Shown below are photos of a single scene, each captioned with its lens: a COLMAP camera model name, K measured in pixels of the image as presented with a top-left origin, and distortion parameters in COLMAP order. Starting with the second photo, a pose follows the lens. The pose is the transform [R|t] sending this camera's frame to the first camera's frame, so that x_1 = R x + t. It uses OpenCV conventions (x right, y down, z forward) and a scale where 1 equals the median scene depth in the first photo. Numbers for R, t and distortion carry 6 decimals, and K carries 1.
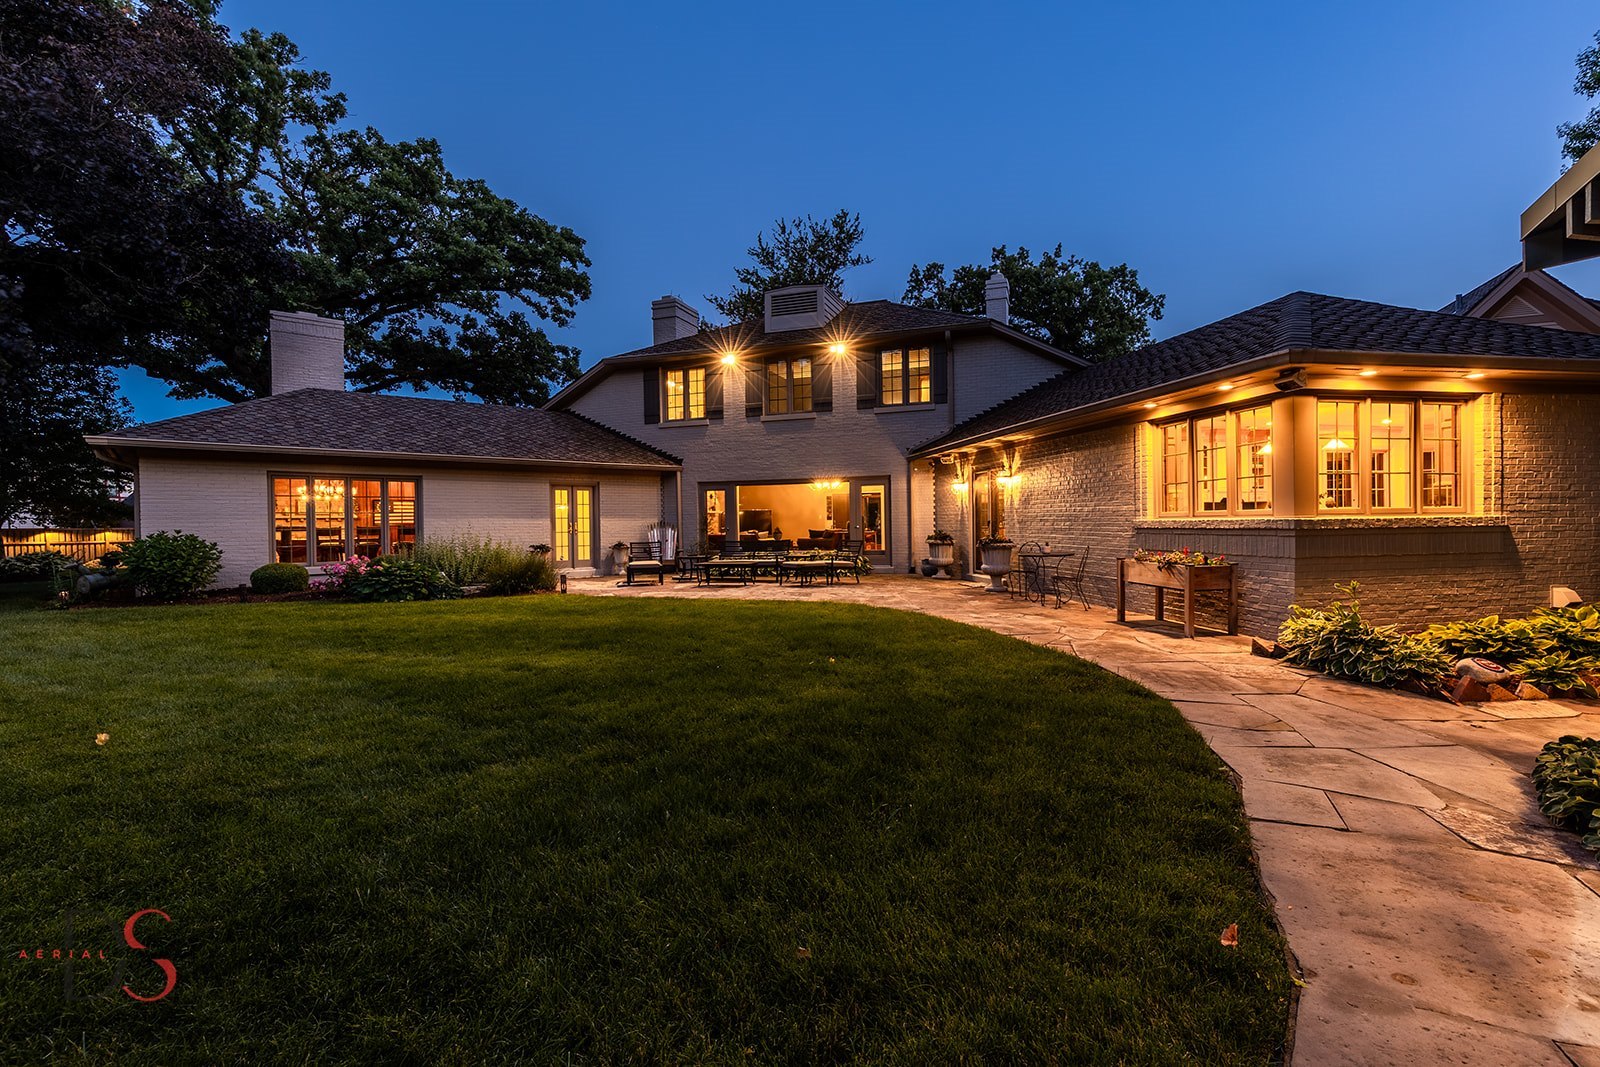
lens RADIAL K [[726.8, 0, 821.0], [0, 726.8, 525.5], [0, 0, 1]] dist [-0.001975, -0.000933]
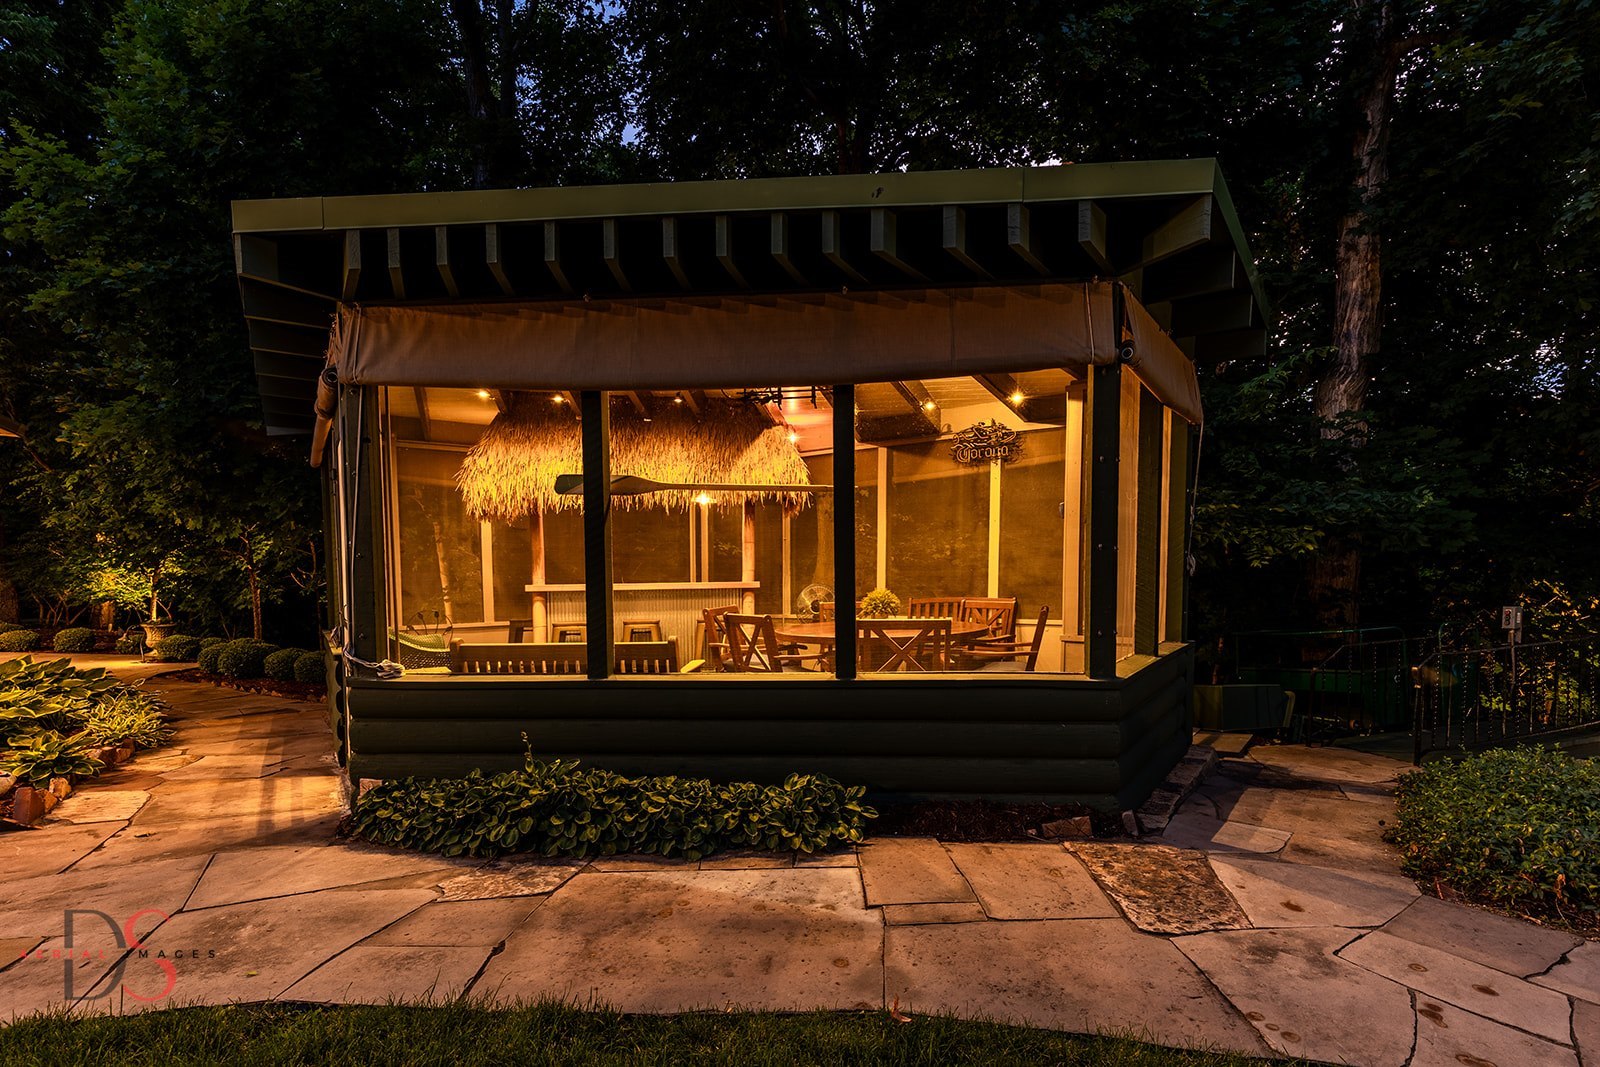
lens RADIAL K [[775.6, 0, 814.4], [0, 775.6, 595.1], [0, 0, 1]] dist [0.005489, 0.000358]
pose [[-0.392488, -0.021536, 0.919505, -0.077982], [0.006760, 0.999631, 0.026298, 0.002632], [-0.919732, 0.016538, -0.392198, 0.392501]]
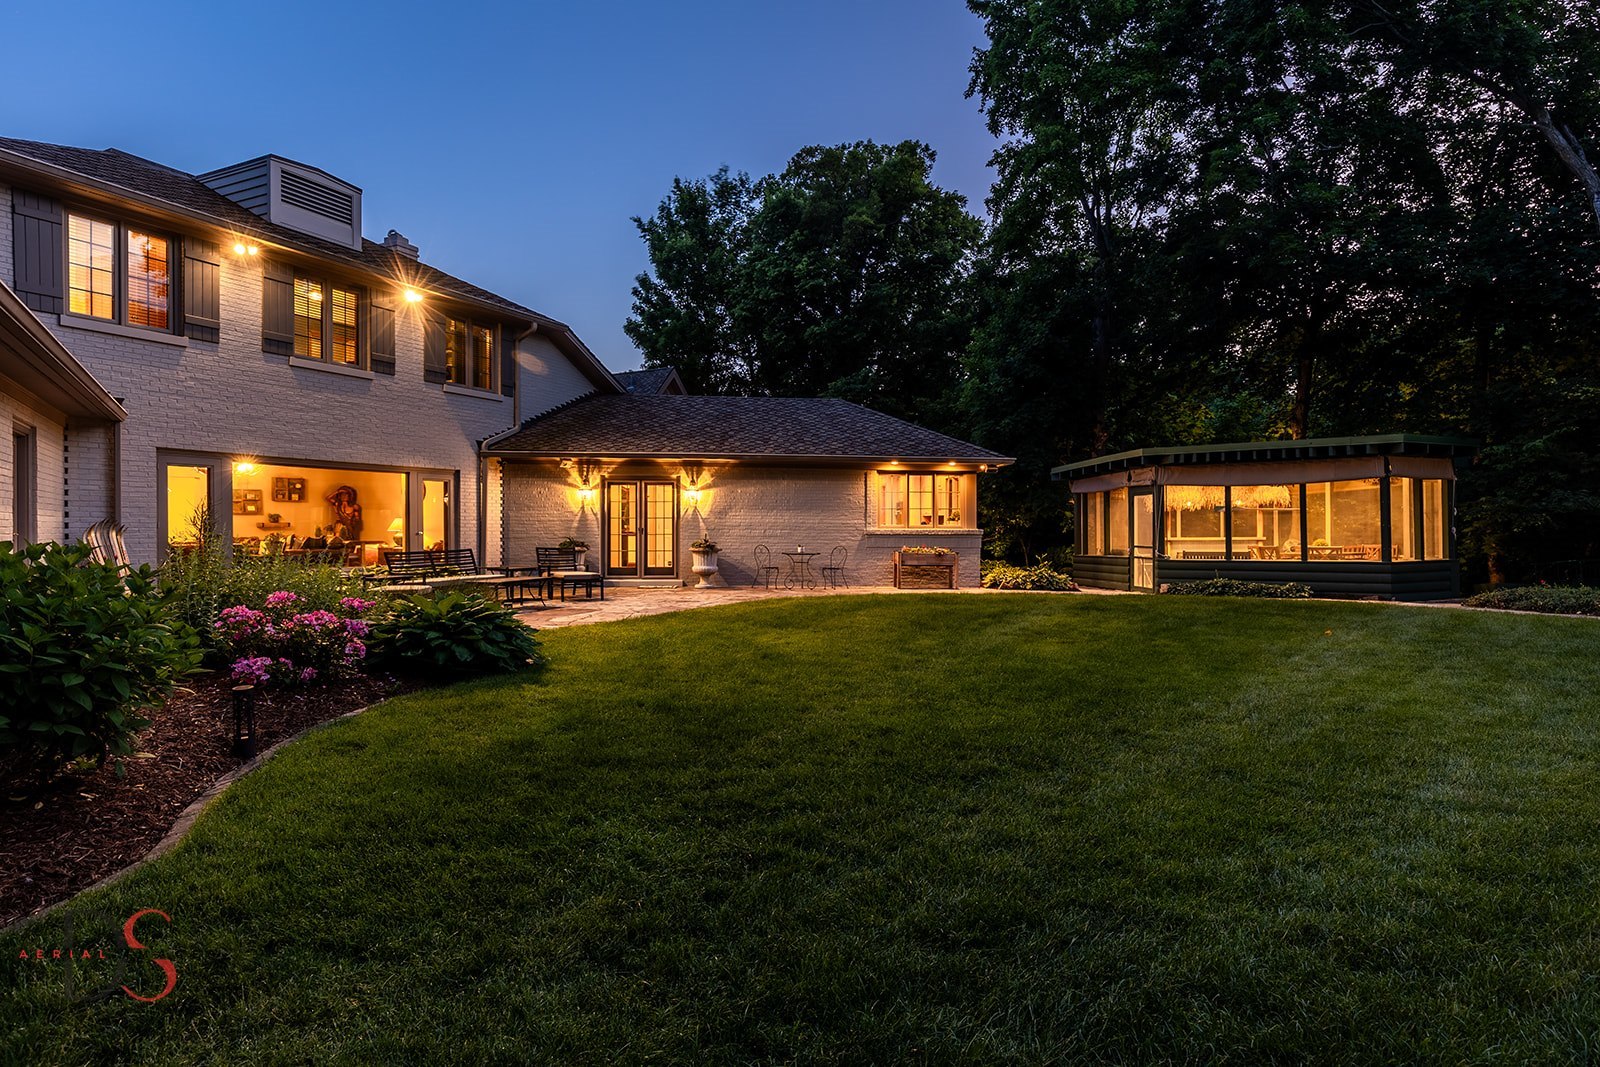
lens RADIAL K [[818.2, 0, 800.0], [0, 818.2, 533.5], [0, 0, 1]] dist [-0.003518, -0.000800]
pose [[0.129427, 0.005831, 0.991572, -1.782460], [-0.000867, 0.999983, -0.005768, 0.015860], [-0.991589, -0.000113, 0.129430, 1.148140]]
